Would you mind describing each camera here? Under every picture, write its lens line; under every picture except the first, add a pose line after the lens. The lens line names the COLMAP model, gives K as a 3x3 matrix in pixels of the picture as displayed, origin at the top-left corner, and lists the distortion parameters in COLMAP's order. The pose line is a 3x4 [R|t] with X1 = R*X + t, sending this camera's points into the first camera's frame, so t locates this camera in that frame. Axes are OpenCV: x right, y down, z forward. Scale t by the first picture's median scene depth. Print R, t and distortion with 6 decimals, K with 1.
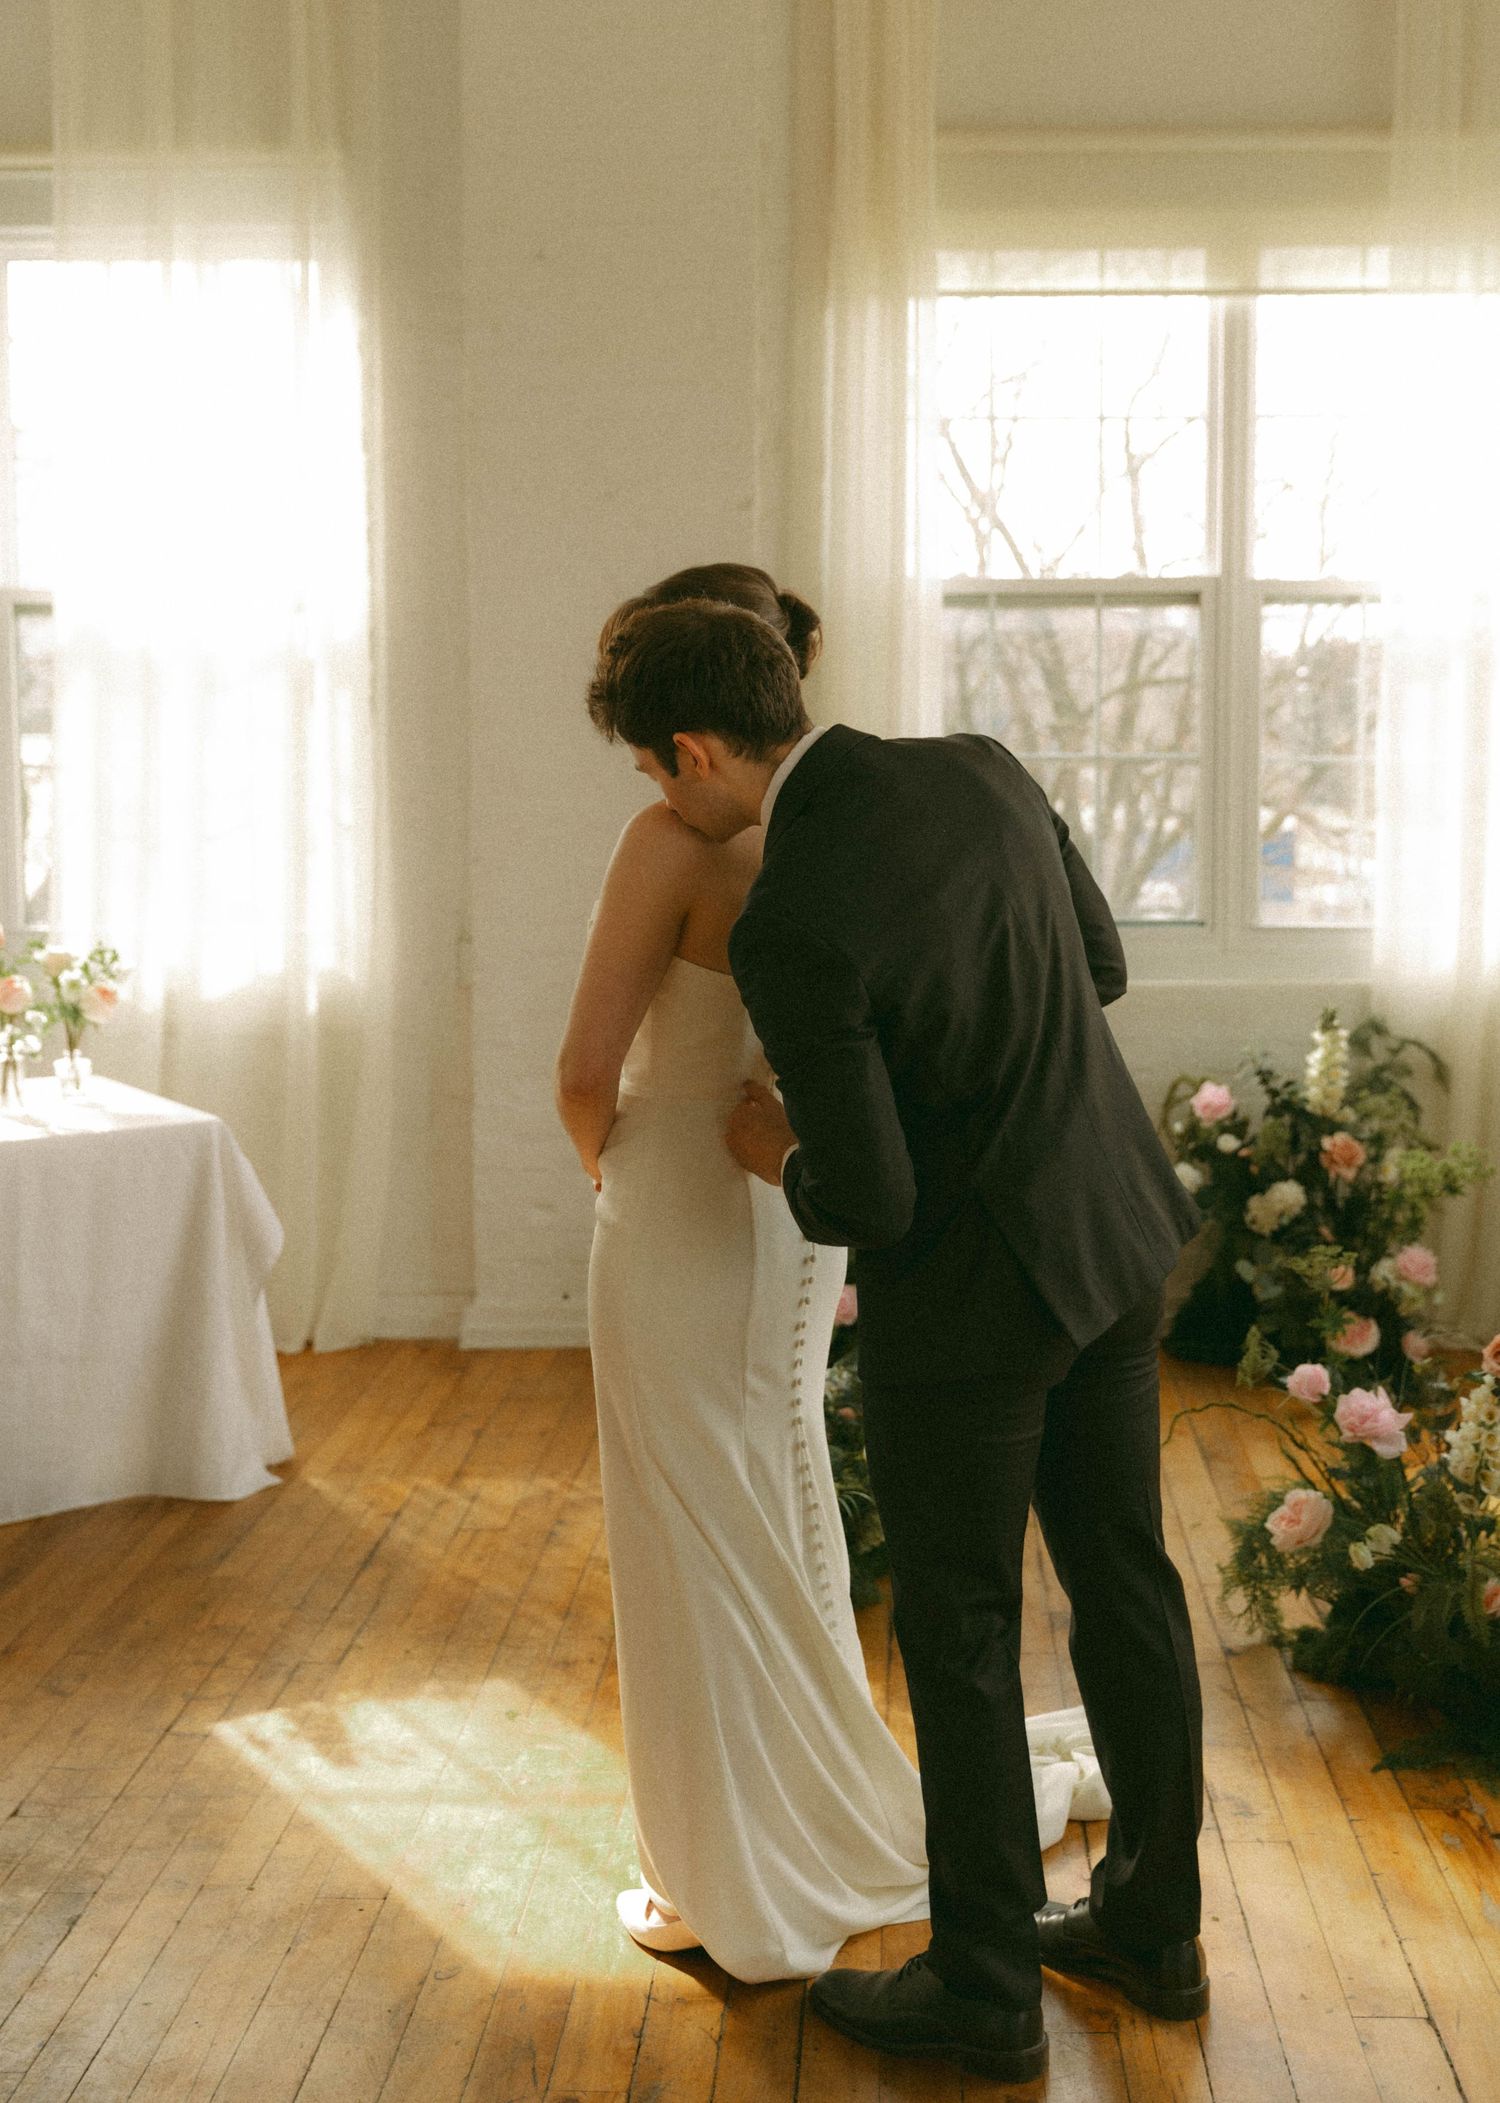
lens RADIAL K [[2501.8, 0, 833.4], [0, 2501.8, 933.5], [0, 0, 1]] dist [0.030300, 0.000000]
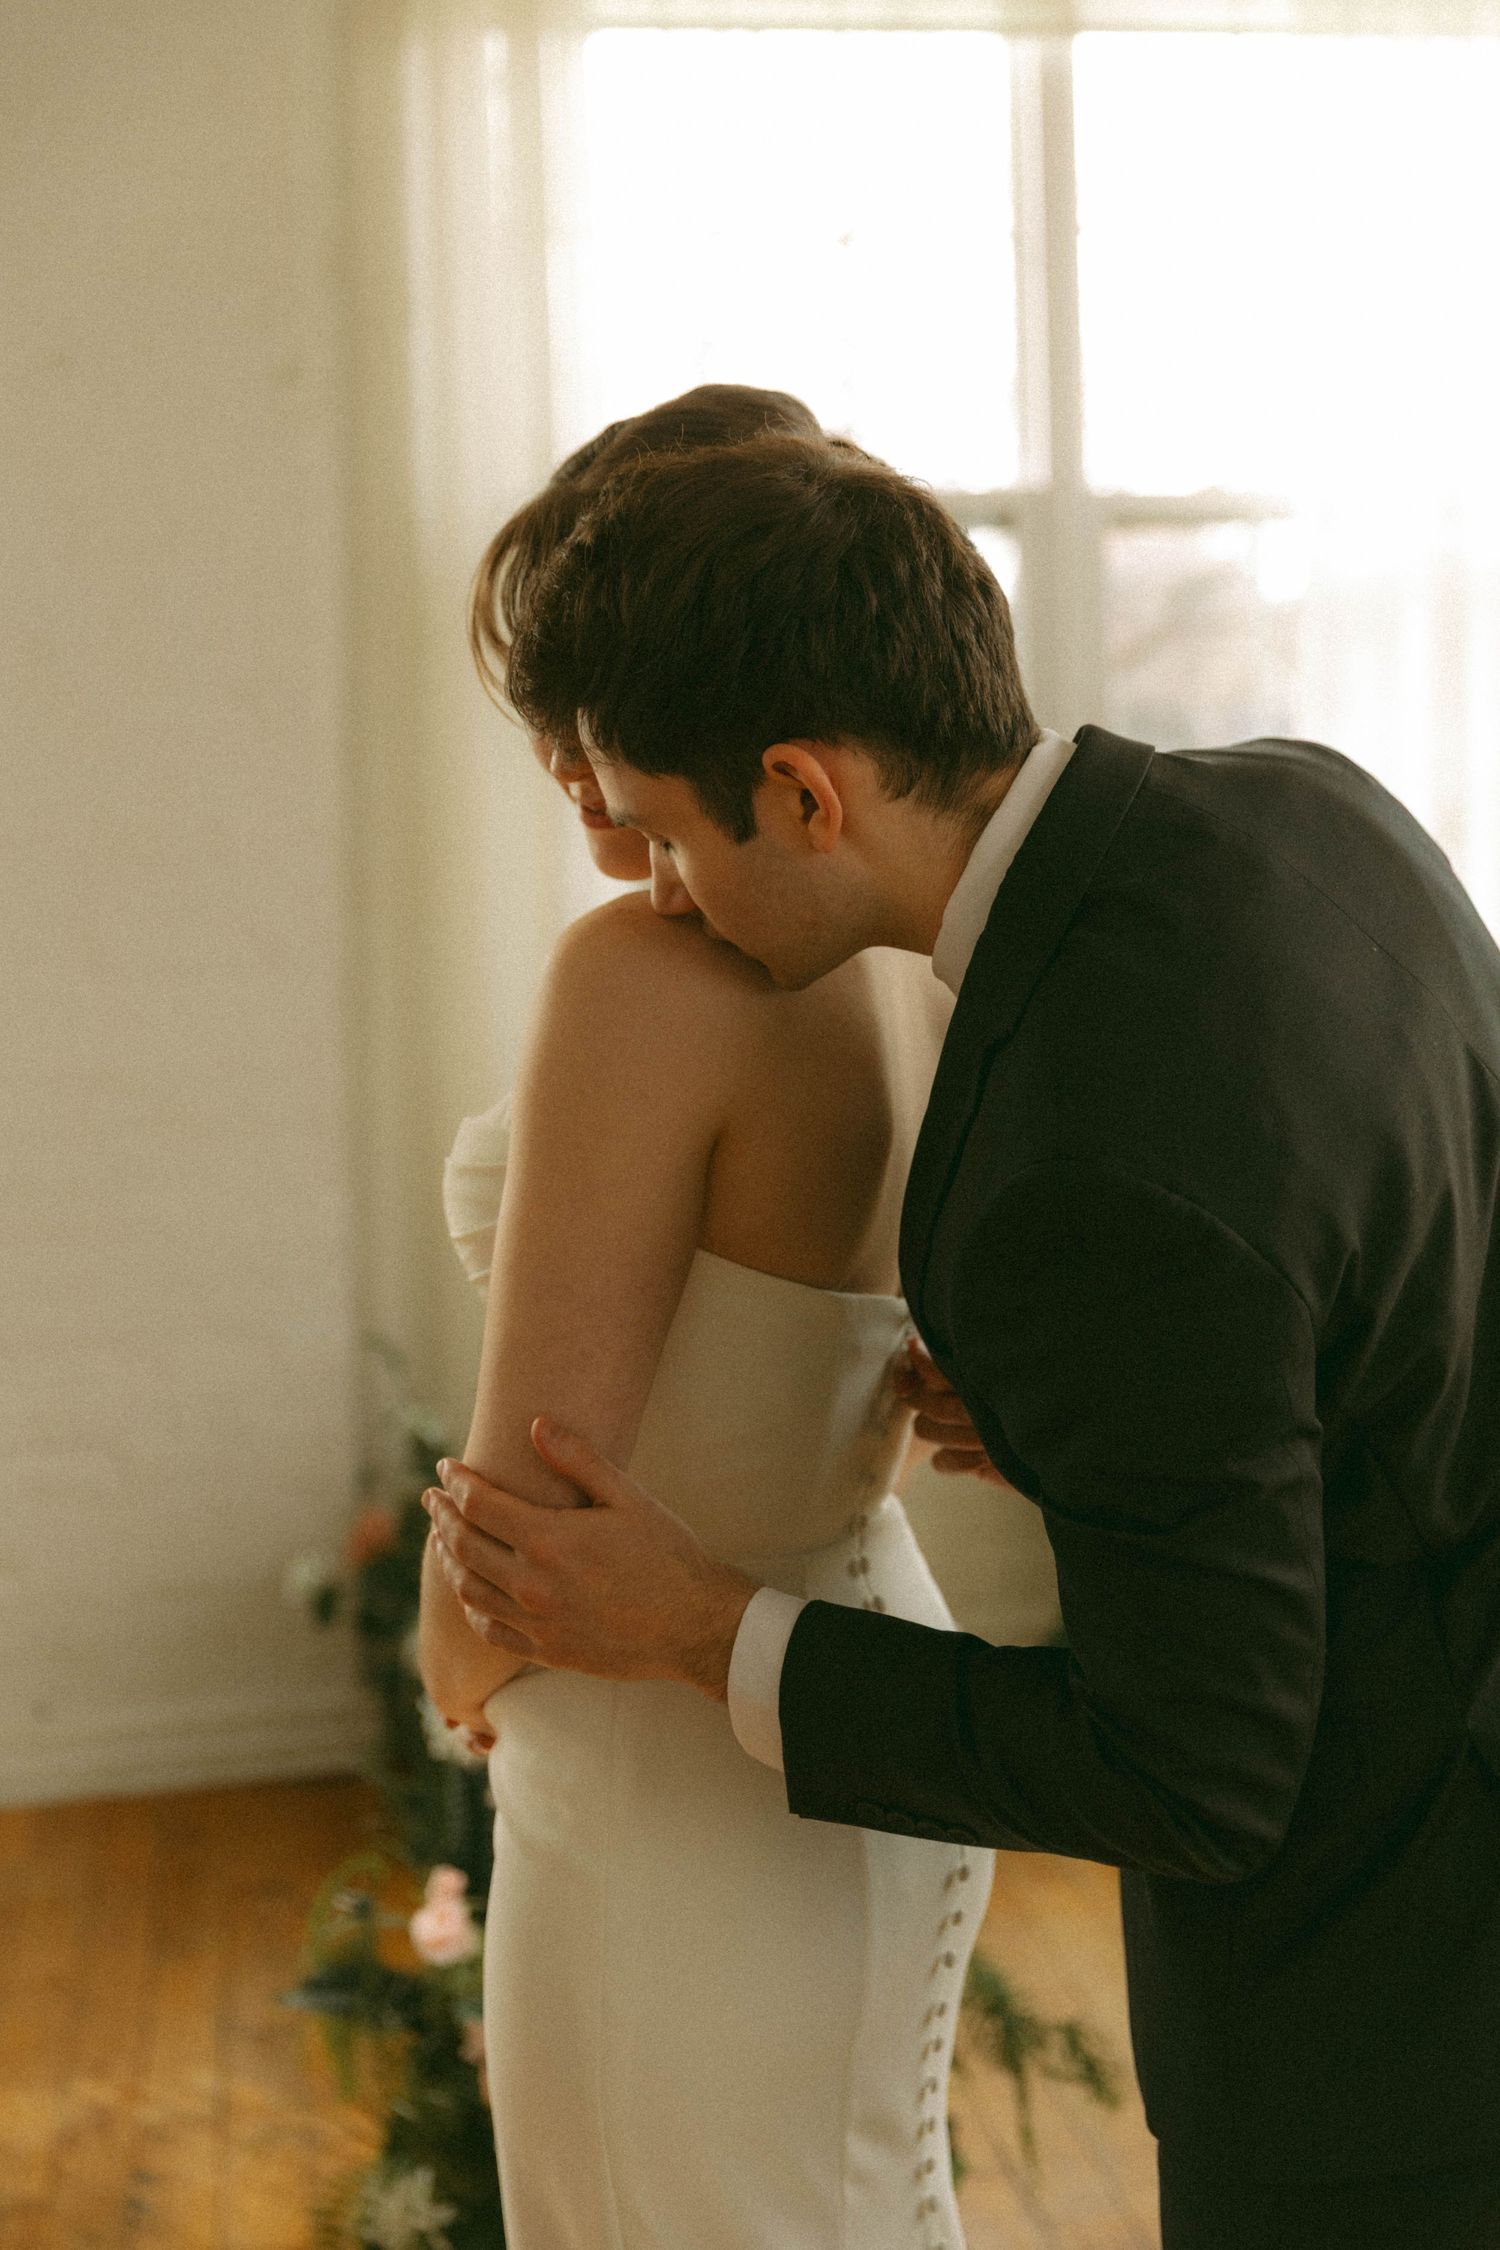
lens RADIAL K [[3355.6, 0, 743.4], [0, 3355.6, 1120.4], [0, 0, 1]] dist [0.001116, 0.000000]
pose [[0.984860, -0.025149, 0.171516, -0.160411], [0.019301, 0.999177, 0.035676, -0.034939], [-0.172272, -0.031825, 0.984535, 0.416114]]
